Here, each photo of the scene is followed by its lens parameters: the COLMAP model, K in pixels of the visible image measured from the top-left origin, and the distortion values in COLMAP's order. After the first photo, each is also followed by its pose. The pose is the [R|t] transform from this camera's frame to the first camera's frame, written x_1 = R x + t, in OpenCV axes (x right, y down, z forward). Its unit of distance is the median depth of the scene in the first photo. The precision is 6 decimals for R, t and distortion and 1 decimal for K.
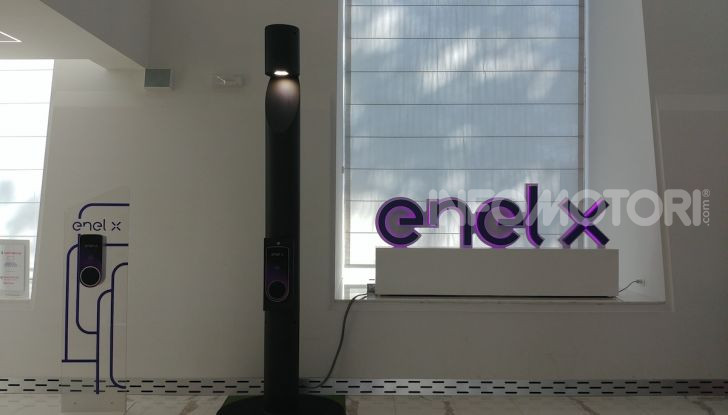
lens RADIAL K [[671.9, 0, 364.0], [0, 671.9, 207.5], [0, 0, 1]] dist [0.013534, -0.001520]
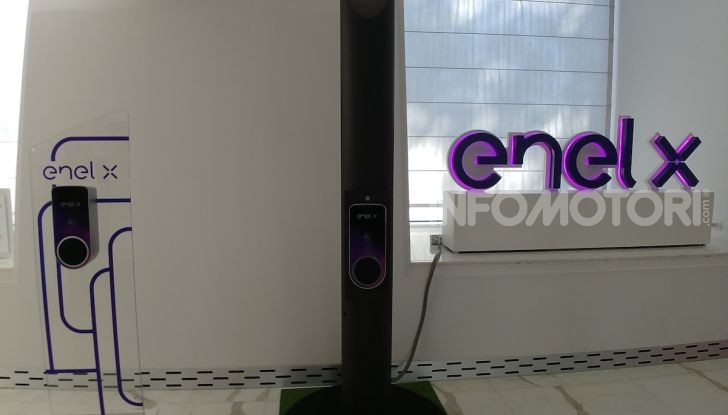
lens RADIAL K [[473.5, 0, 364.0], [0, 473.5, 207.5], [0, 0, 1]] dist [-0.062740, -0.000700]
pose [[0.997093, -0.010829, 0.075421, -0.130528], [0.000773, 0.991237, 0.132096, 0.002231], [-0.076191, -0.131653, 0.988363, 0.441478]]
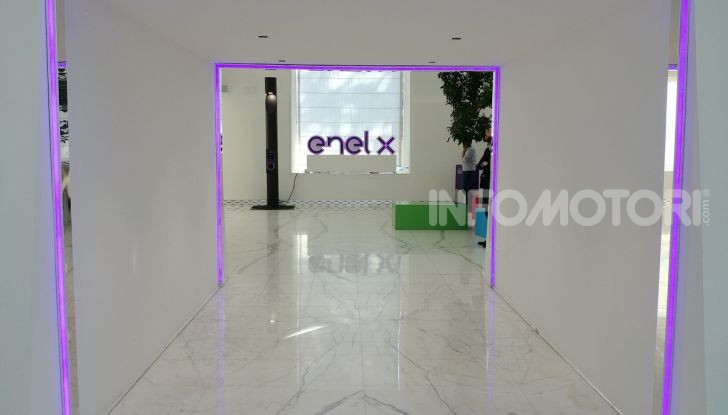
lens RADIAL K [[671.9, 0, 364.0], [0, 671.9, 207.5], [0, 0, 1]] dist [0.013534, -0.001520]
pose [[0.999546, -0.001568, 0.030086, 0.163648], [-0.001427, 0.995057, 0.099291, 0.003991], [-0.030093, -0.099289, 0.994603, -1.674052]]
